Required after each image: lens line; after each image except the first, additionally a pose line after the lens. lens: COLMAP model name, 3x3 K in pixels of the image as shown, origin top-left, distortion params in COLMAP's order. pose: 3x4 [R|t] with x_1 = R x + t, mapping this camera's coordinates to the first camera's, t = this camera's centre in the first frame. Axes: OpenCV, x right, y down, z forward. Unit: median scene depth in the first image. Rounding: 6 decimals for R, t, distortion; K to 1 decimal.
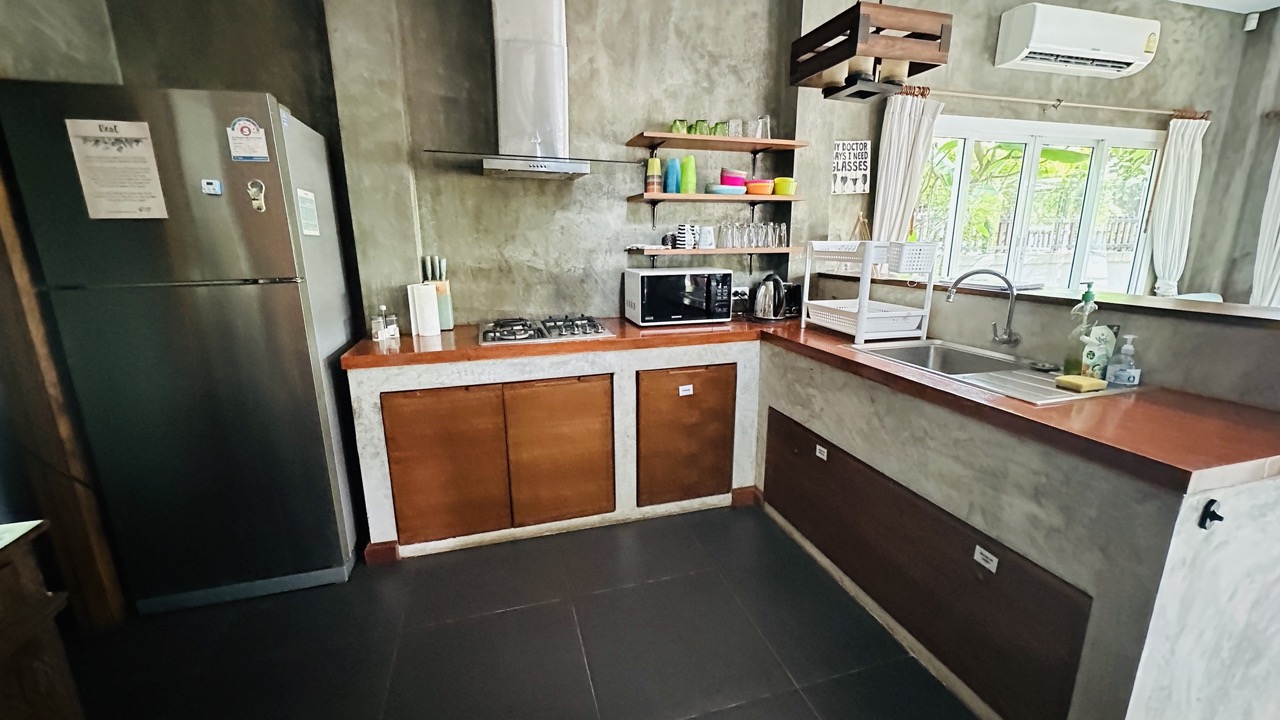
lens RADIAL K [[512.2, 0, 642.9], [0, 512.2, 359.7], [0, 0, 1]] dist [0.000995, 0.001345]
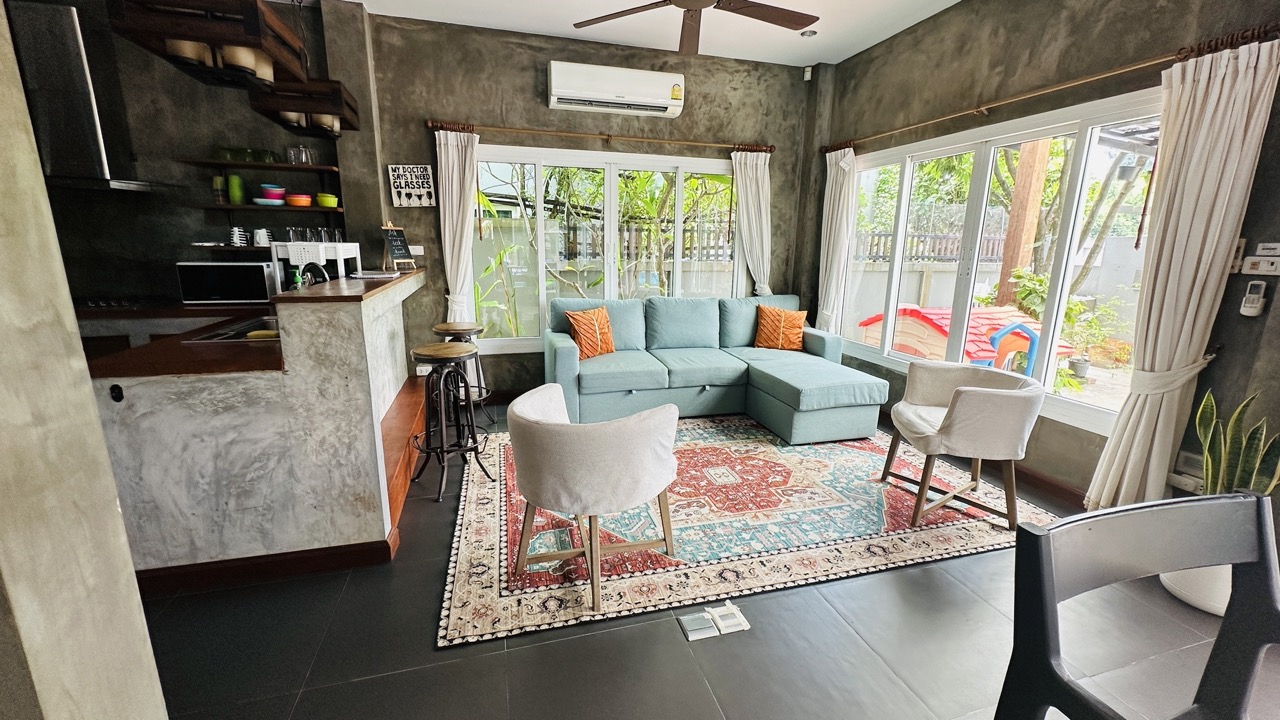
lens RADIAL K [[512.2, 0, 640.2], [0, 512.2, 355.0], [0, 0, 1]] dist [0.000995, 0.001345]
pose [[0.999499, 0.028090, -0.014561, 1.203977], [-0.028287, 0.999509, -0.013500, 0.051190], [0.014175, 0.013905, 0.999803, -0.301020]]
